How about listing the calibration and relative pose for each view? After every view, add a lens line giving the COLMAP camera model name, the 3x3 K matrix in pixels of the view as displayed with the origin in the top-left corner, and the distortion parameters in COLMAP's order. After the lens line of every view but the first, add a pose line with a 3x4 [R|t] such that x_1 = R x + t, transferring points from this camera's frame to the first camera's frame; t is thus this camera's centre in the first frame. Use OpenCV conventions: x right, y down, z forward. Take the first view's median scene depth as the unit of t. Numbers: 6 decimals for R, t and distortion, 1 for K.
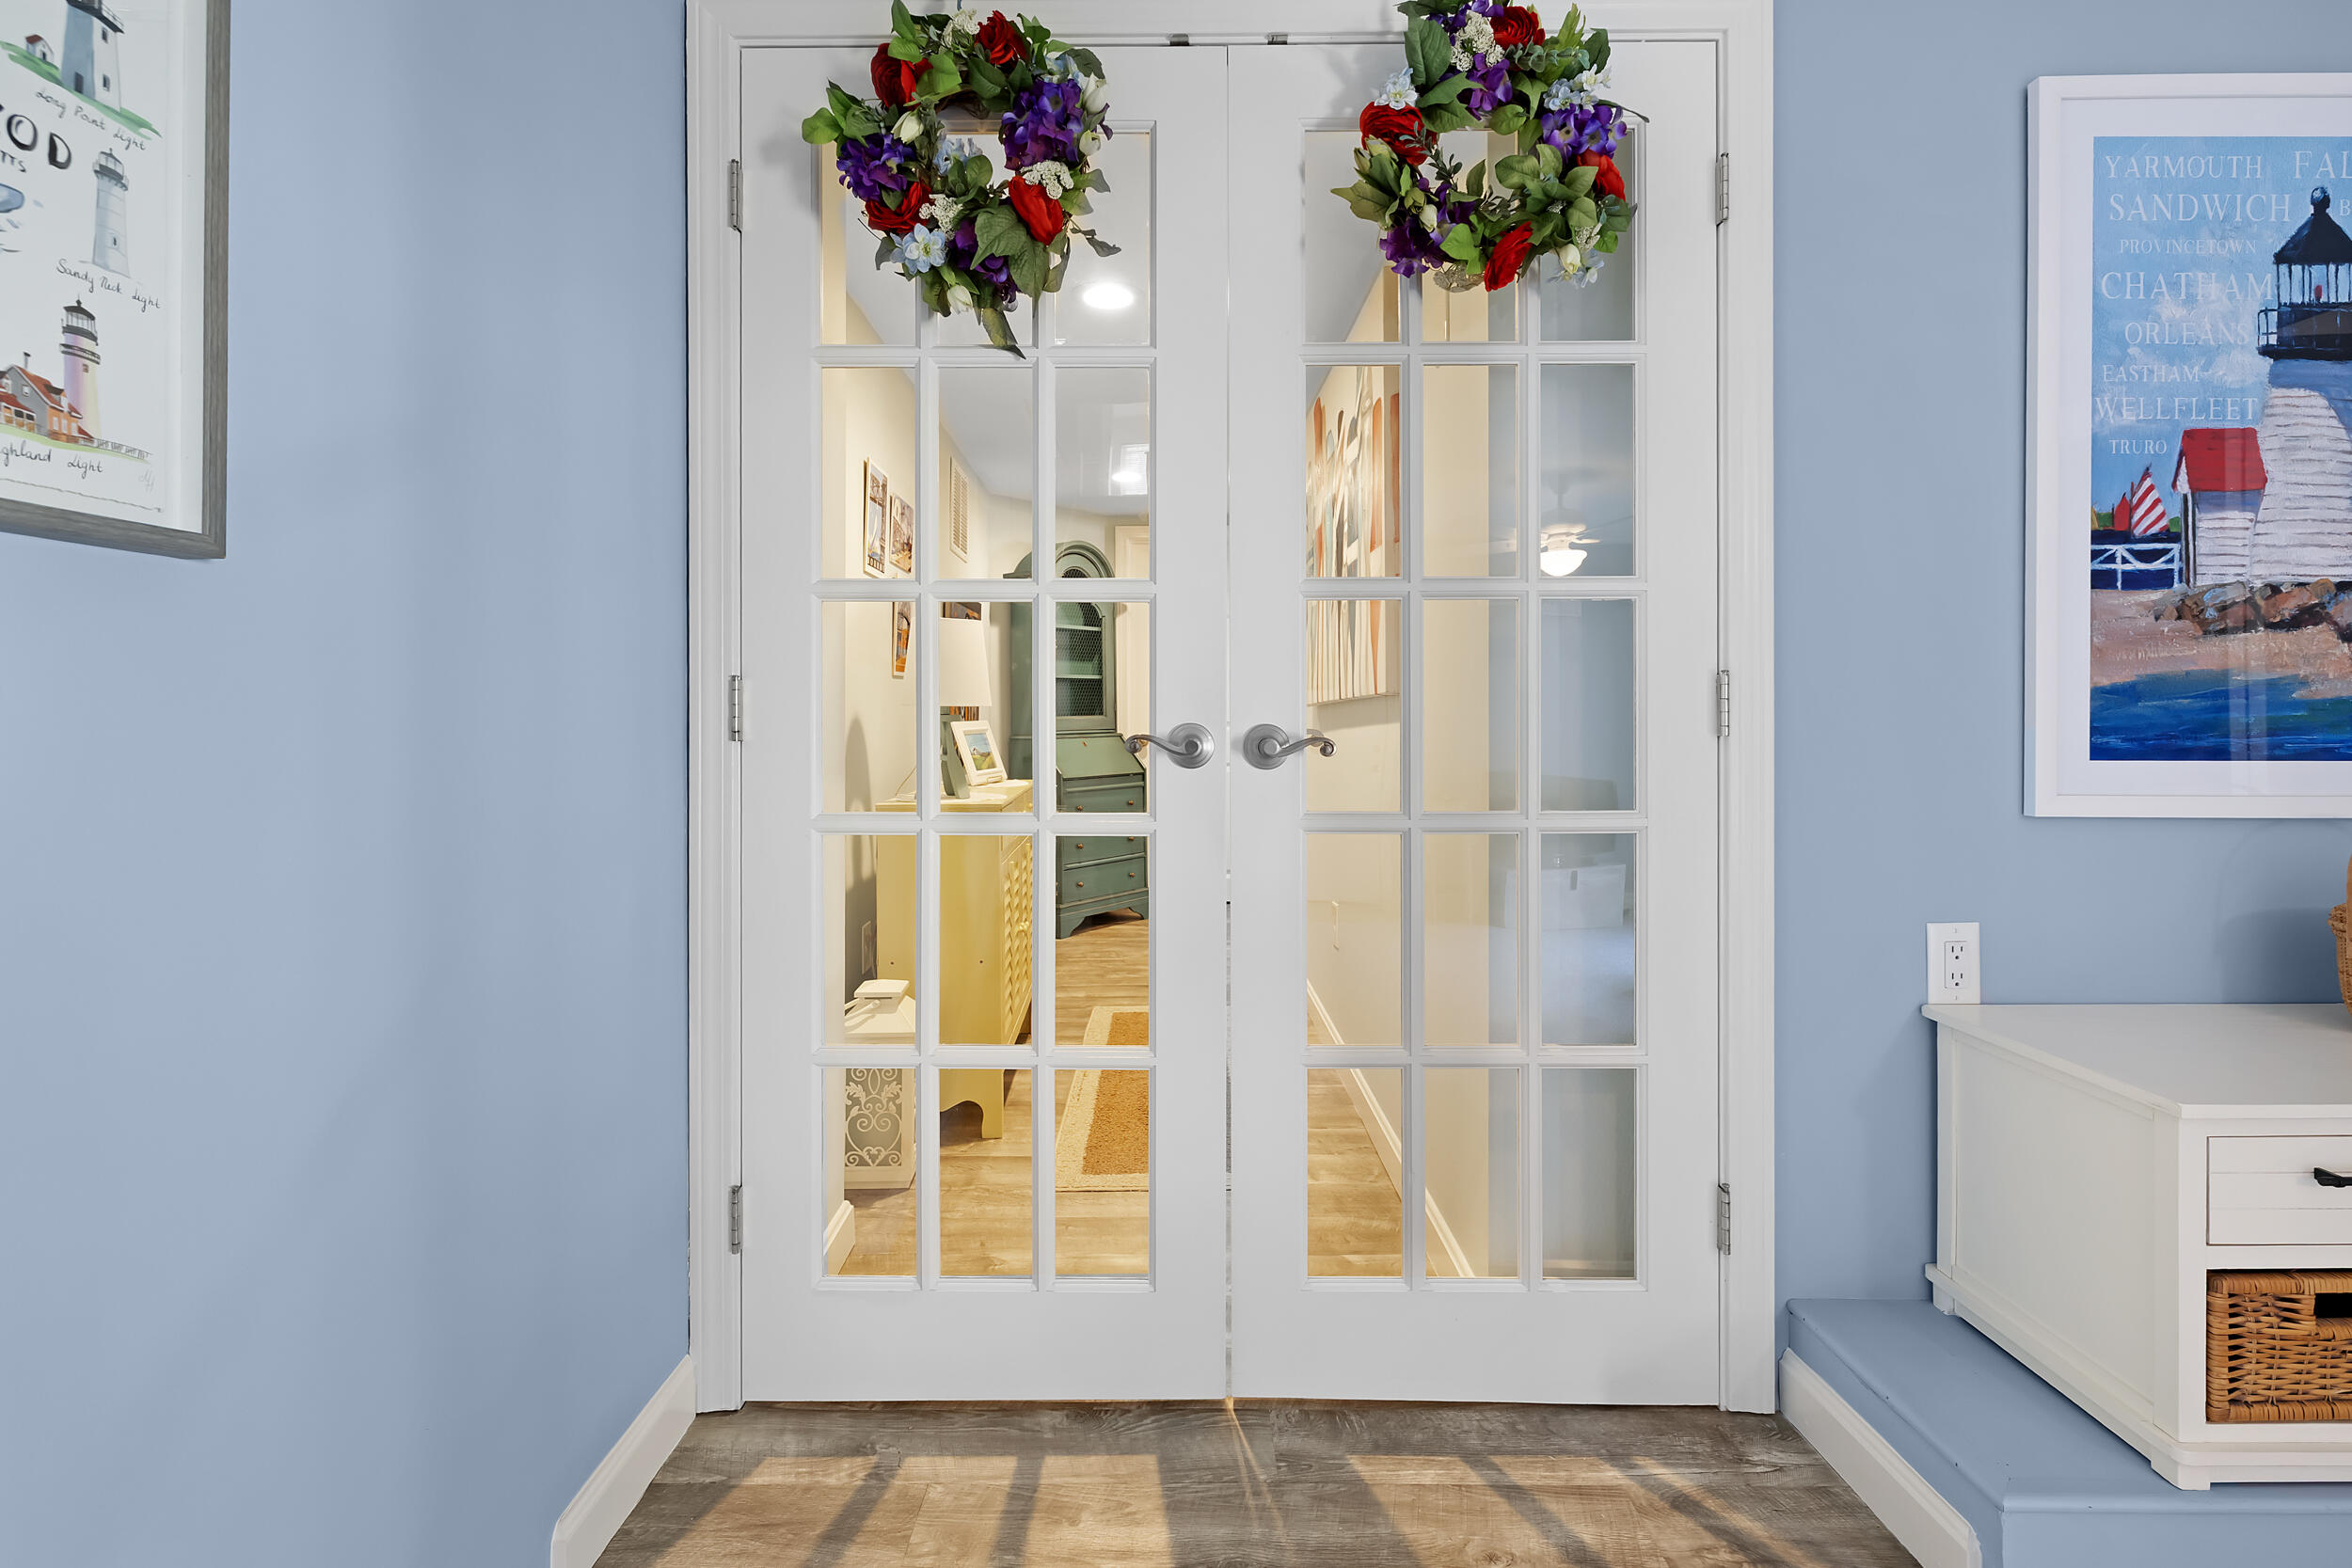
lens RADIAL K [[1022.1, 0, 1186.5], [0, 1022.1, 718.7], [0, 0, 1]] dist [0.000842, -0.000474]
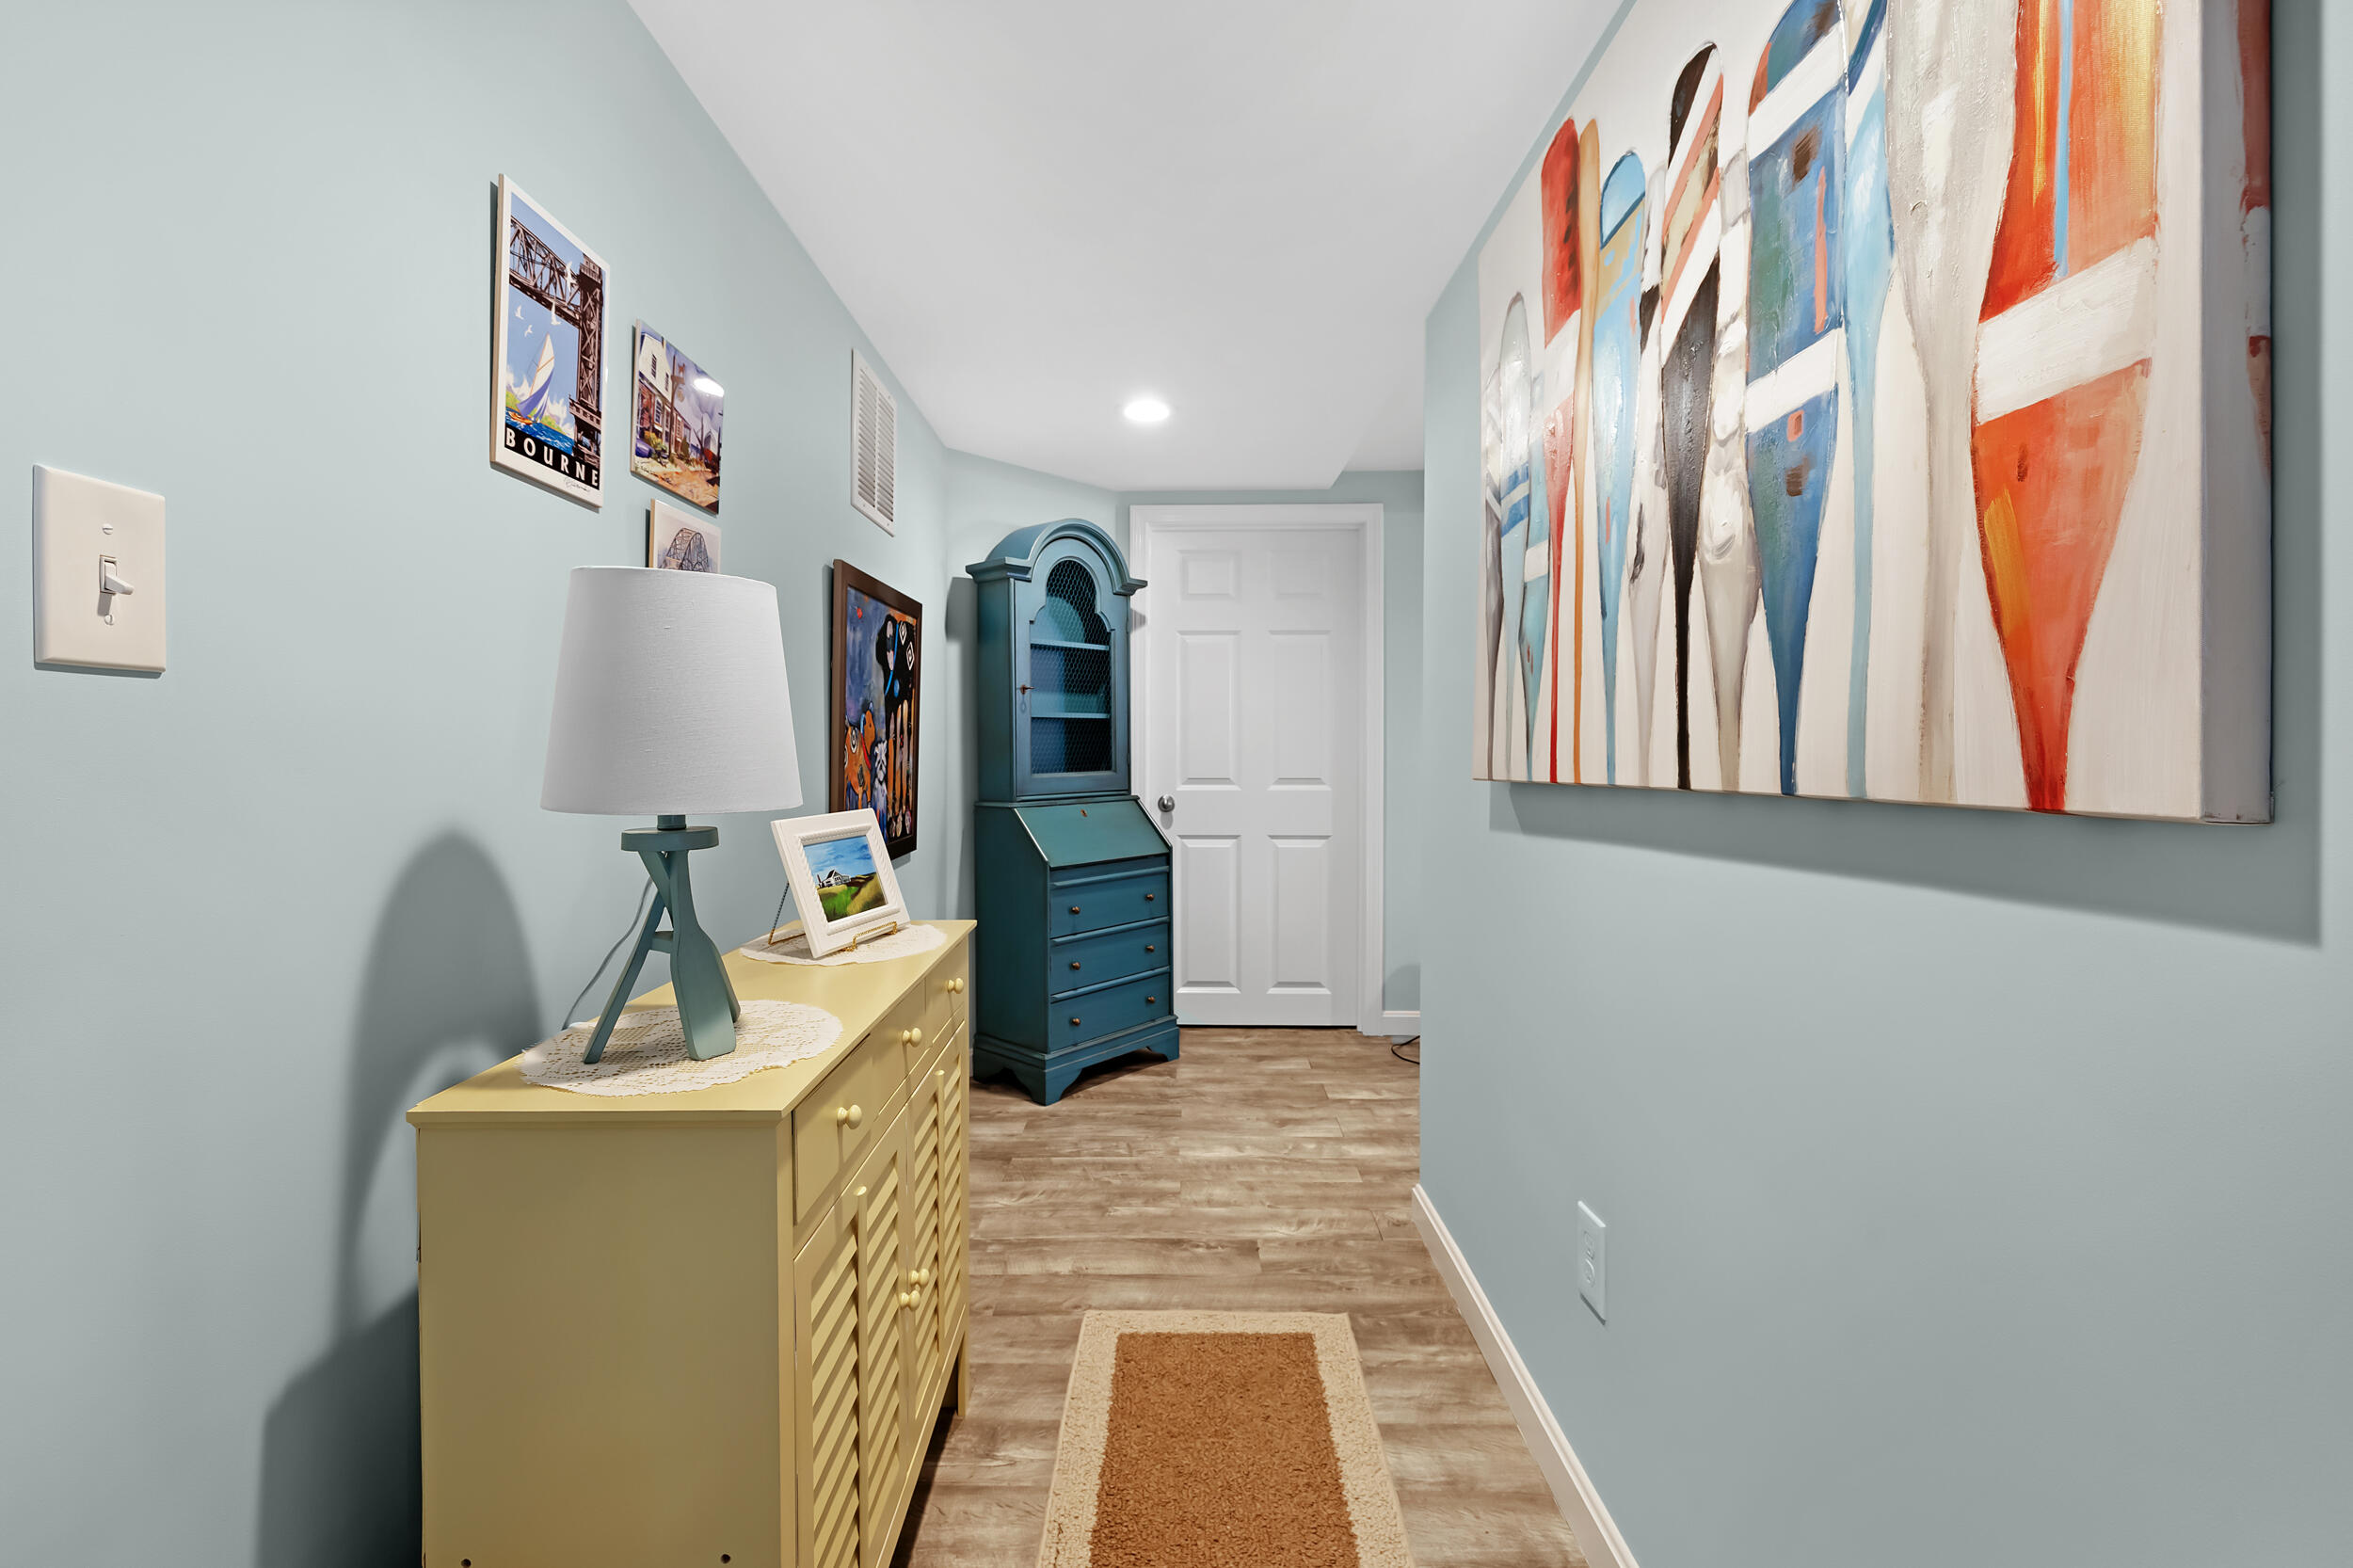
lens RADIAL K [[995.9, 0, 1184.0], [0, 995.9, 770.7], [0, 0, 1]] dist [-0.002675, 0.001088]
pose [[0.999841, 0.005015, -0.017104, -0.069220], [-0.004683, 0.999801, 0.019385, -0.059115], [0.017198, -0.019302, 0.999666, 1.107555]]
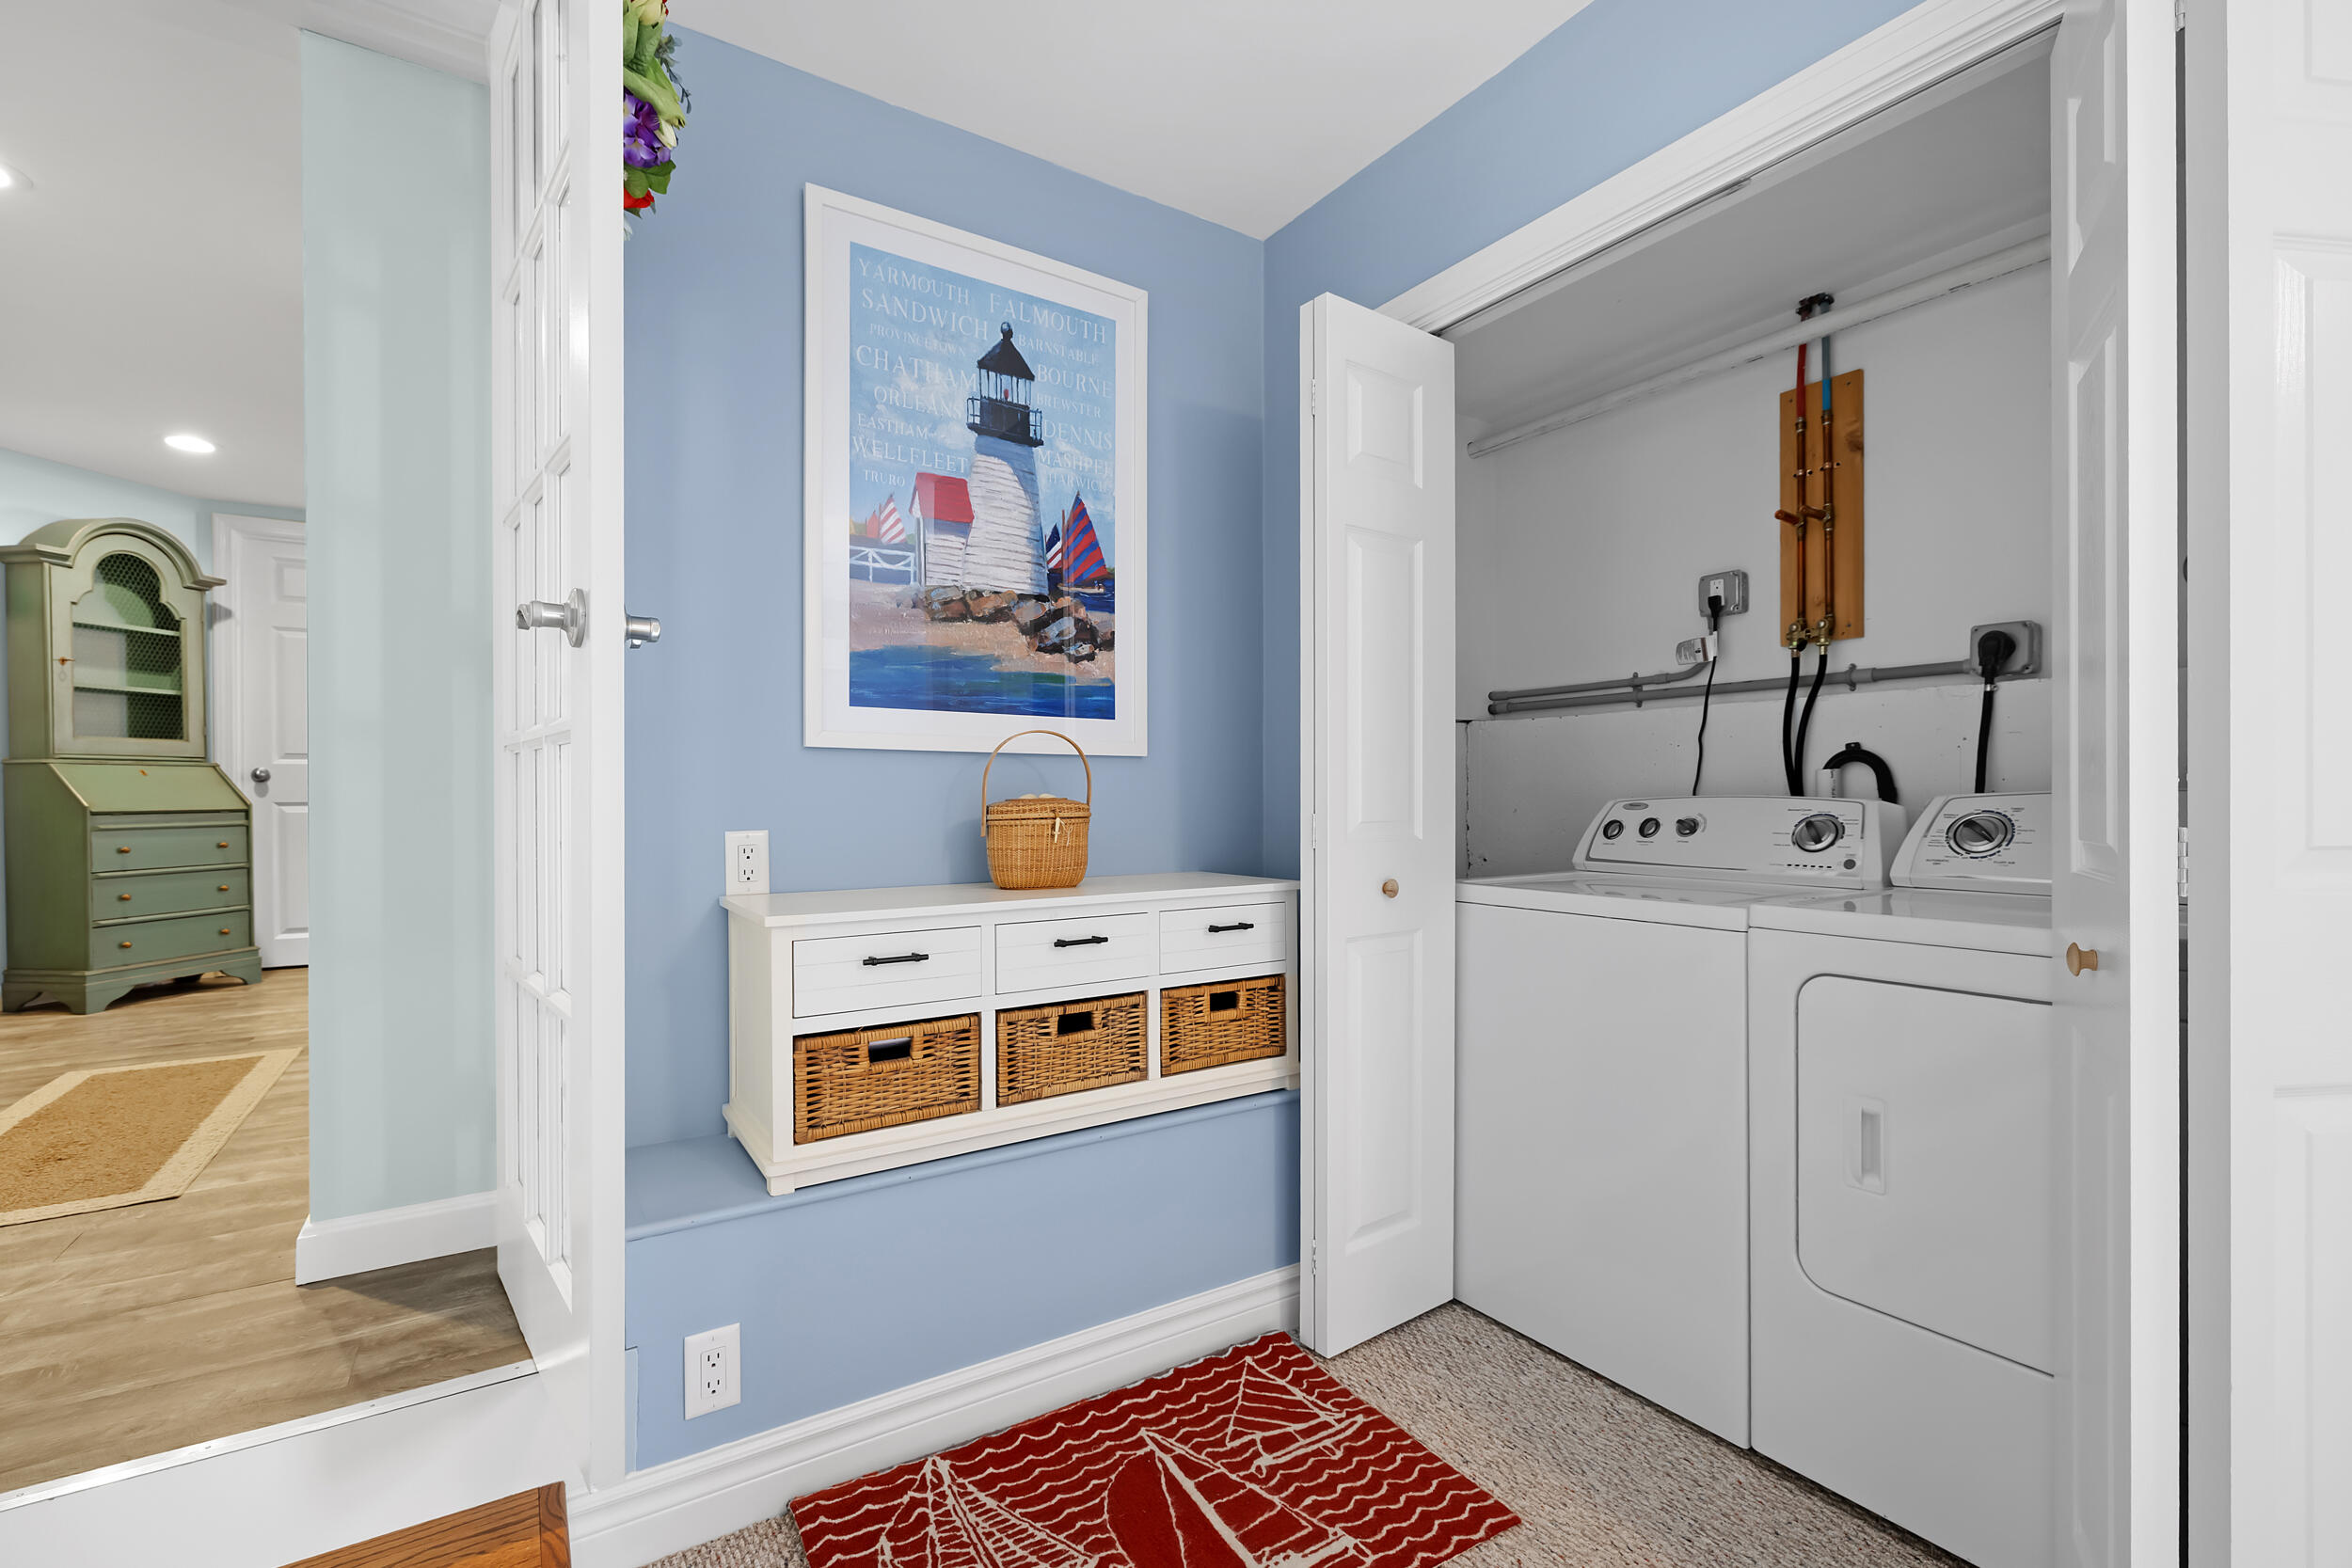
lens RADIAL K [[995.4, 0, 1164.1], [0, 995.4, 804.1], [0, 0, 1]] dist [-0.002675, 0.001088]
pose [[0.841926, -0.001787, 0.539590, 0.527161], [0.000939, 0.999998, 0.001847, 0.167336], [-0.539592, -0.001048, 0.841926, -0.321307]]
